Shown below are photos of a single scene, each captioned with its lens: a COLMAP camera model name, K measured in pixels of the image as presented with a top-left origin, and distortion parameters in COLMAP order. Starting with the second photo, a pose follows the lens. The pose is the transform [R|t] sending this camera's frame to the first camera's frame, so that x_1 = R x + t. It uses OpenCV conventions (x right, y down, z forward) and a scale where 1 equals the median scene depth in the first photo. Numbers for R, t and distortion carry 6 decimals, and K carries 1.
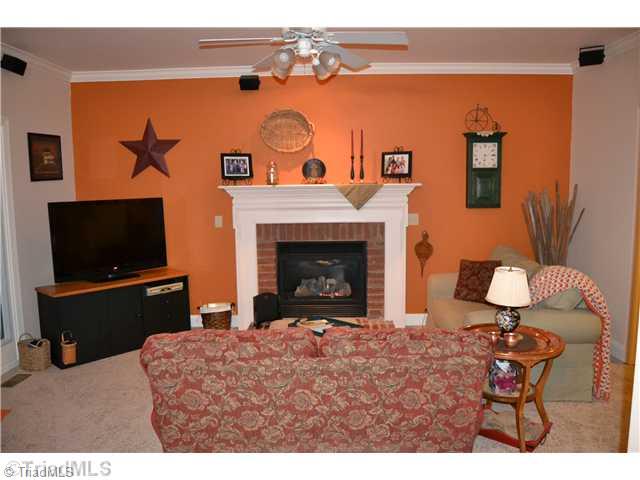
lens RADIAL K [[486.0, 0, 320.0], [0, 486.0, 240.0], [0, 0, 1]] dist [-0.106181, 0.000728]
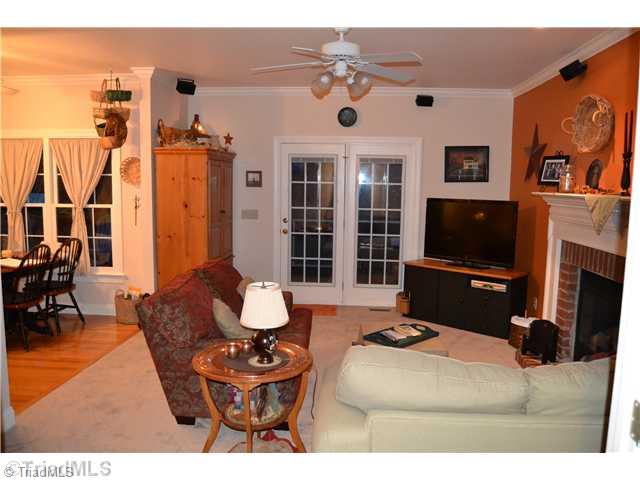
lens RADIAL K [[486.0, 0, 320.0], [0, 486.0, 240.0], [0, 0, 1]] dist [-0.106181, 0.000728]
pose [[-0.053209, 0.127218, -0.990447, 0.735610], [-0.118346, 0.984058, 0.132755, -0.095560], [0.991546, 0.124279, -0.037305, 0.651062]]
